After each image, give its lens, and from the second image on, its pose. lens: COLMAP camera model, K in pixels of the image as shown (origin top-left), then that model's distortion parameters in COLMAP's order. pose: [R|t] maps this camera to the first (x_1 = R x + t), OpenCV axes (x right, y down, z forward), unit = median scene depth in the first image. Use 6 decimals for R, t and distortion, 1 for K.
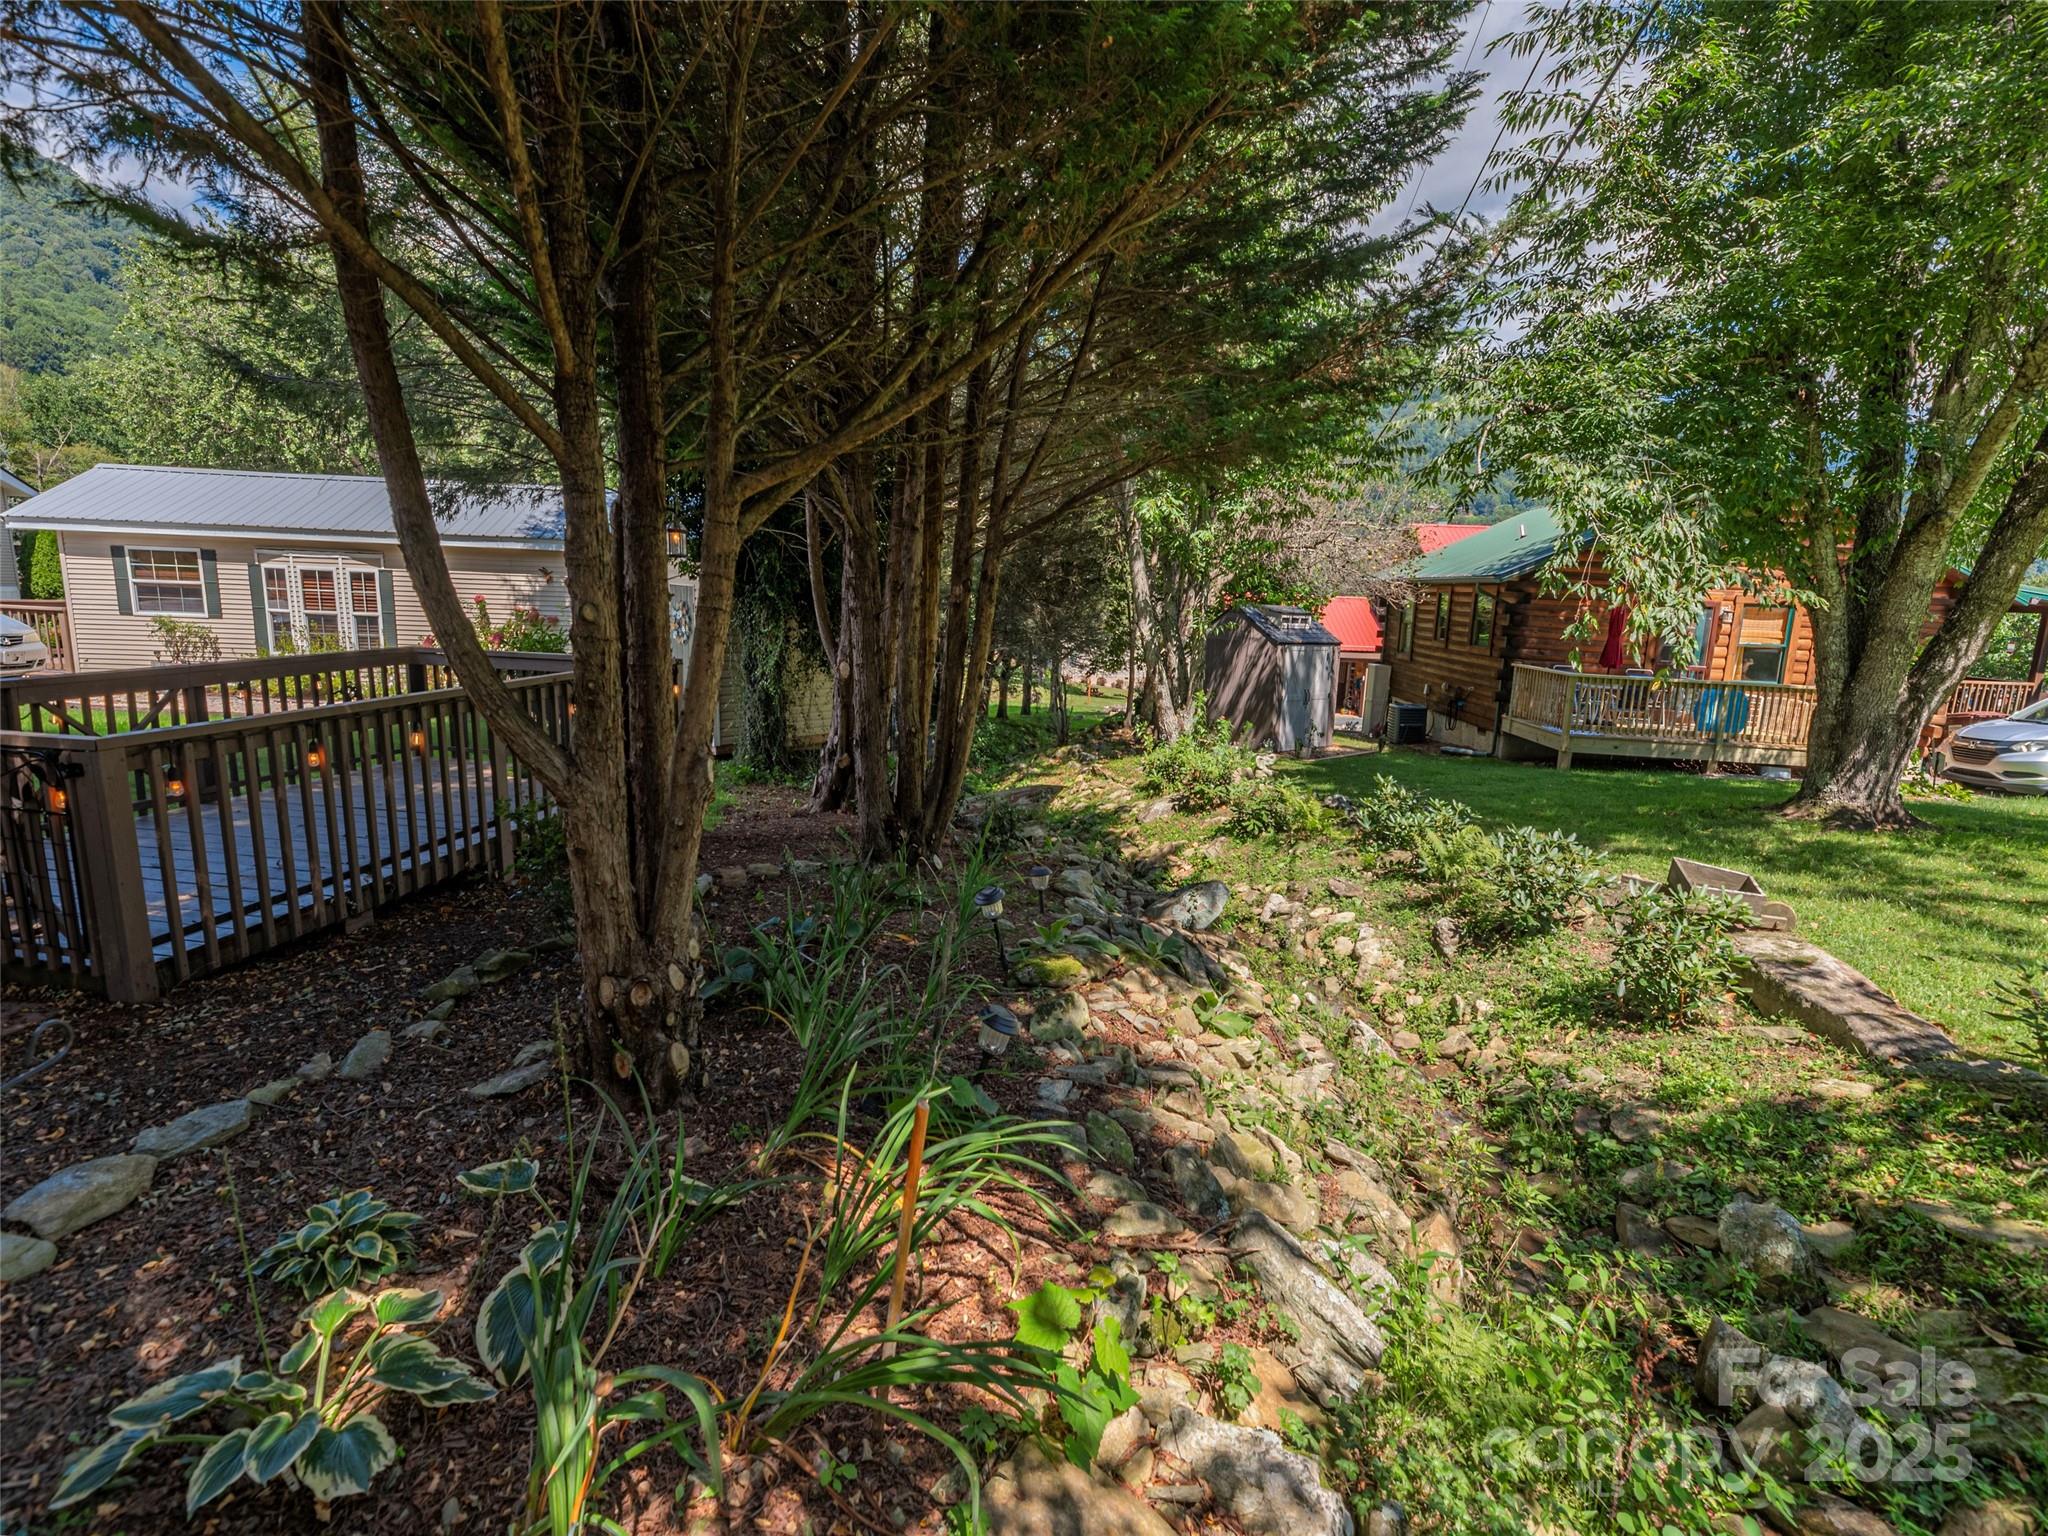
lens RADIAL K [[927.3, 0, 1030.3], [0, 927.3, 759.6], [0, 0, 1]] dist [-0.001026, 0.000207]
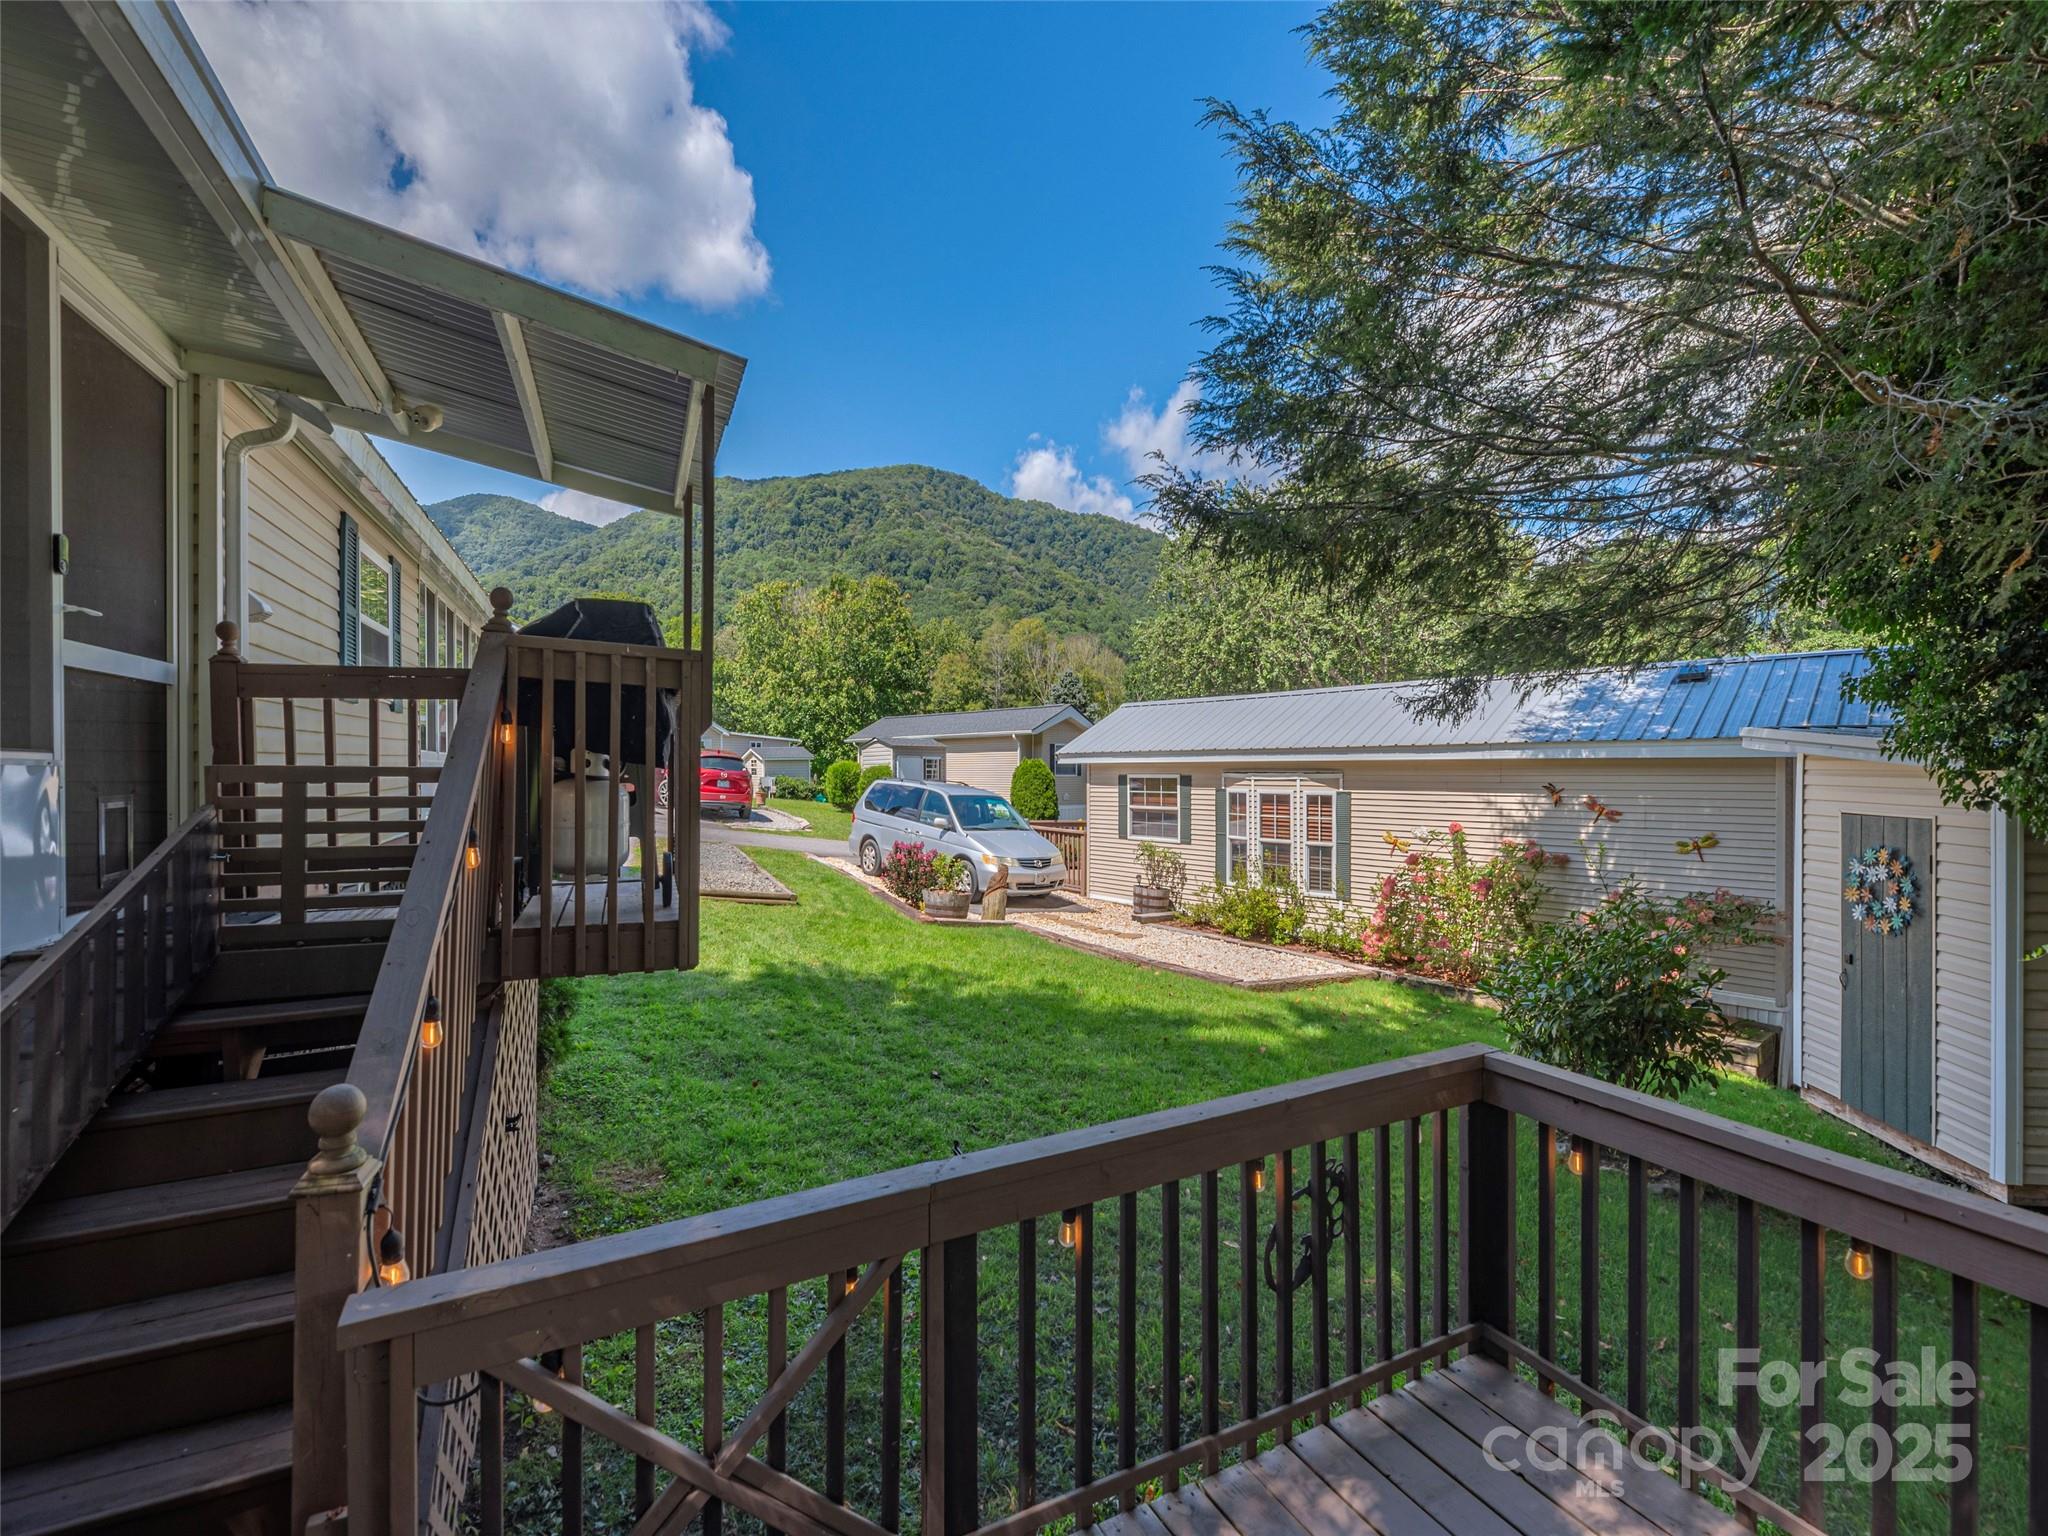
lens RADIAL K [[865.1, 0, 1024.0], [0, 865.1, 768.0], [0, 0, 1]] dist [-0.000801, -0.000048]
pose [[0.599341, -0.043001, -0.799338, -0.246895], [-0.119337, 0.982598, -0.142338, -0.080966], [0.791549, 0.180700, 0.583780, 0.316372]]
